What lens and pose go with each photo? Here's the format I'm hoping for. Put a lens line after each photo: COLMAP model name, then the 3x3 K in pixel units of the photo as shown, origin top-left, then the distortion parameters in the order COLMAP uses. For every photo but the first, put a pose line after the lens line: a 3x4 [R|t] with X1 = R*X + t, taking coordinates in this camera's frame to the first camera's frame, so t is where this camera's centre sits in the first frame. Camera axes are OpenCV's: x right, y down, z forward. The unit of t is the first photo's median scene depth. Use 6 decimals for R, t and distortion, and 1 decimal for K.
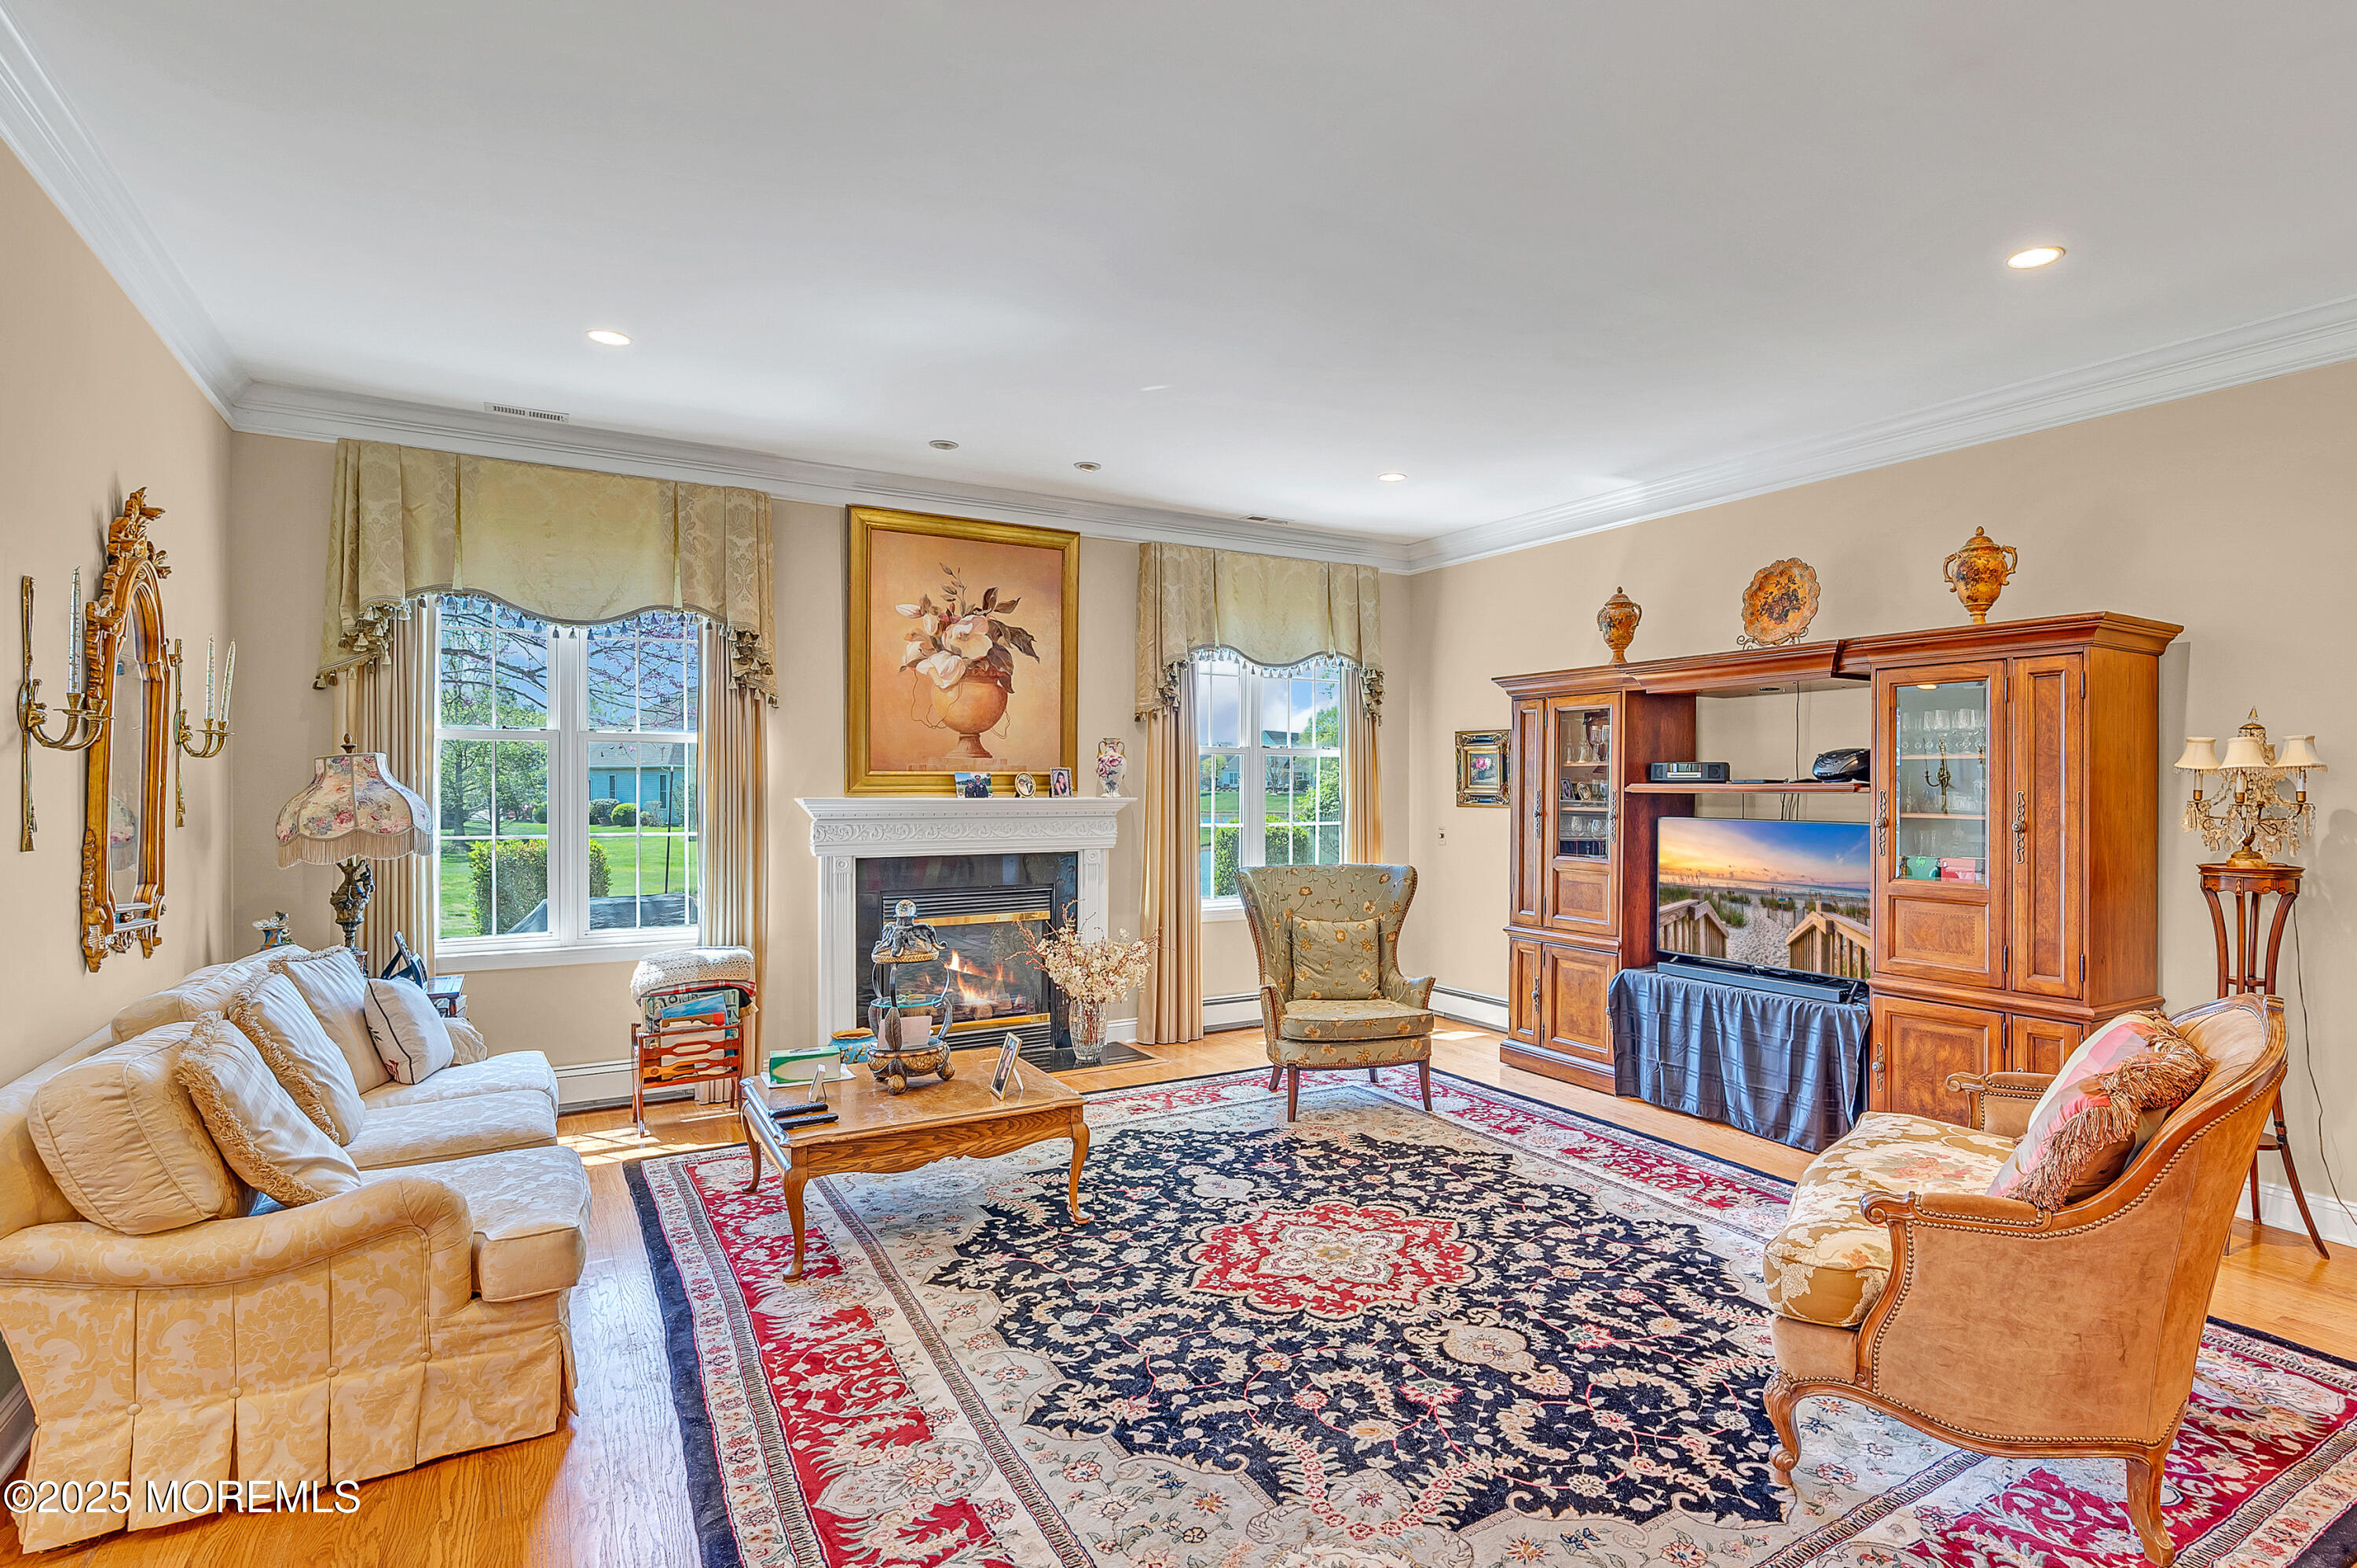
lens RADIAL K [[1191.6, 0, 1304.4], [0, 1191.6, 789.3], [0, 0, 1]] dist [0.000892, -0.000631]
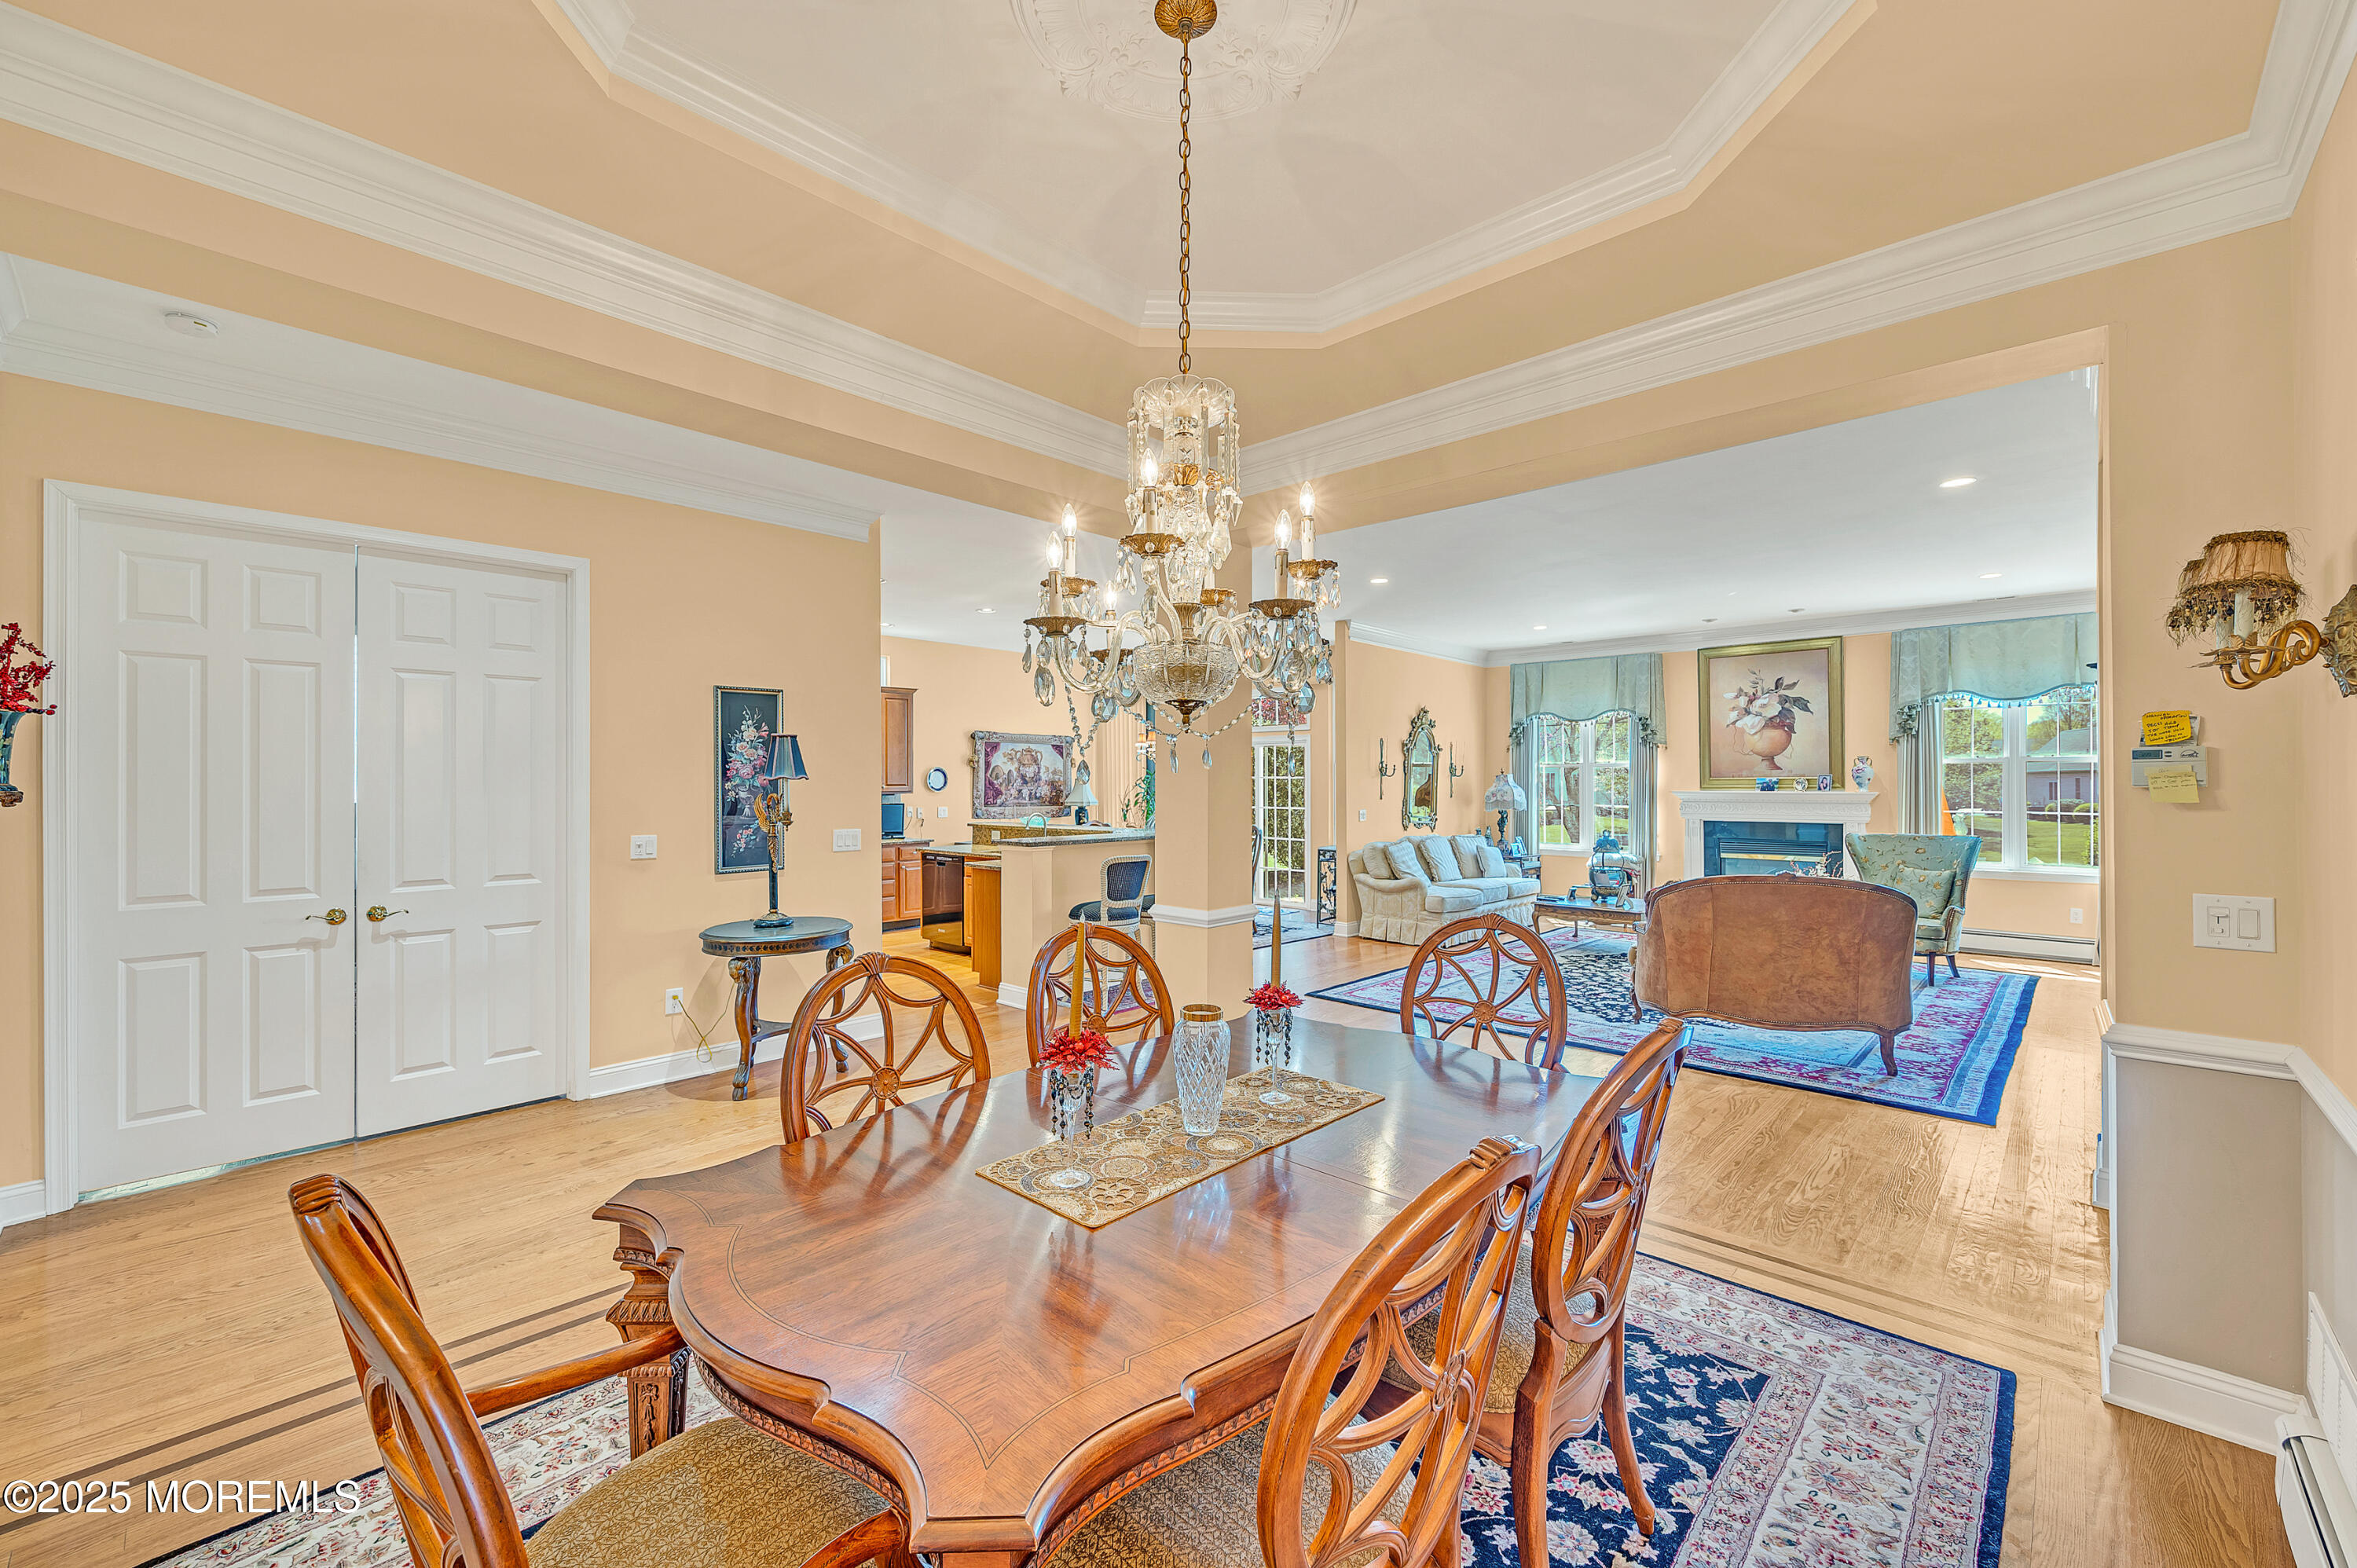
lens RADIAL K [[960.3, 0, 1180.2], [0, 960.3, 776.3], [0, 0, 1]] dist [0.001251, 0.000213]
pose [[0.243364, -0.010998, -0.969873, 1.249939], [-0.003899, 0.999917, -0.012316, 0.007240], [0.969927, 0.006779, 0.243301, -0.338119]]
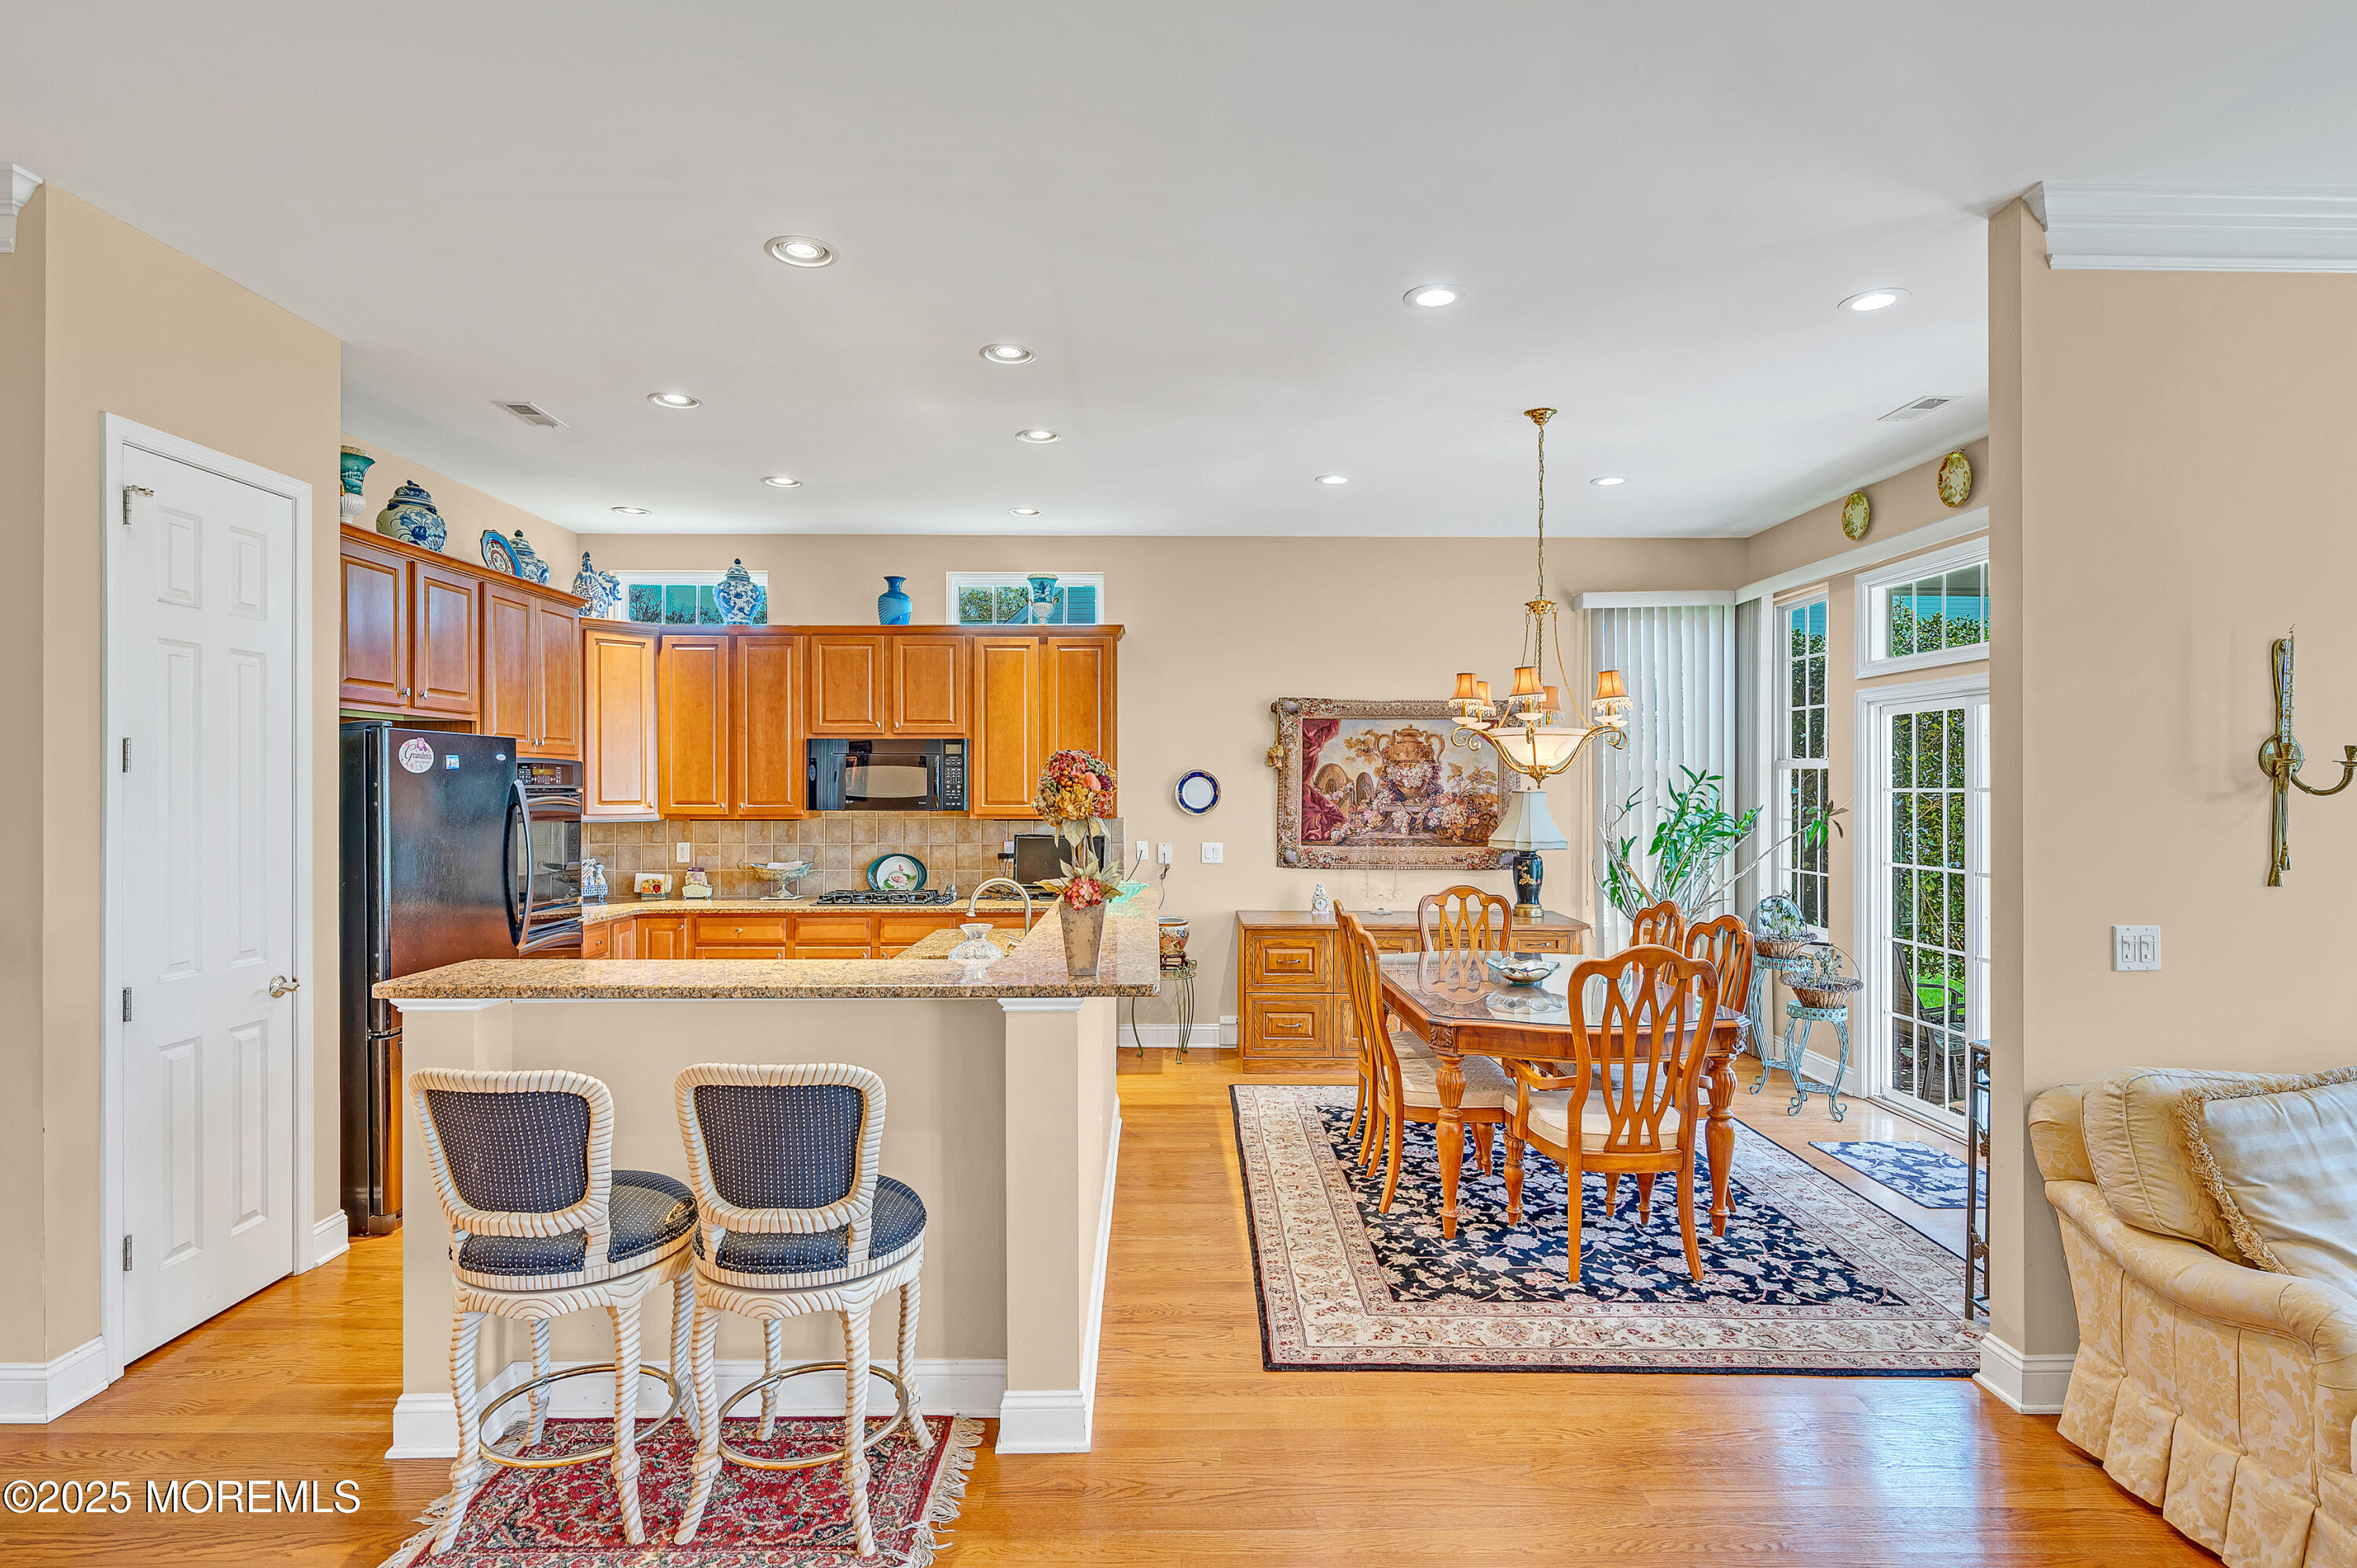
lens RADIAL K [[1170.2, 0, 1168.4], [0, 1170.2, 784.7], [0, 0, 1]] dist [-0.001335, -0.000554]
pose [[-0.539474, -0.004313, -0.841991, 0.228317], [-0.008484, 0.999964, 0.000314, -0.019390], [0.841959, 0.007313, -0.539491, 0.402130]]
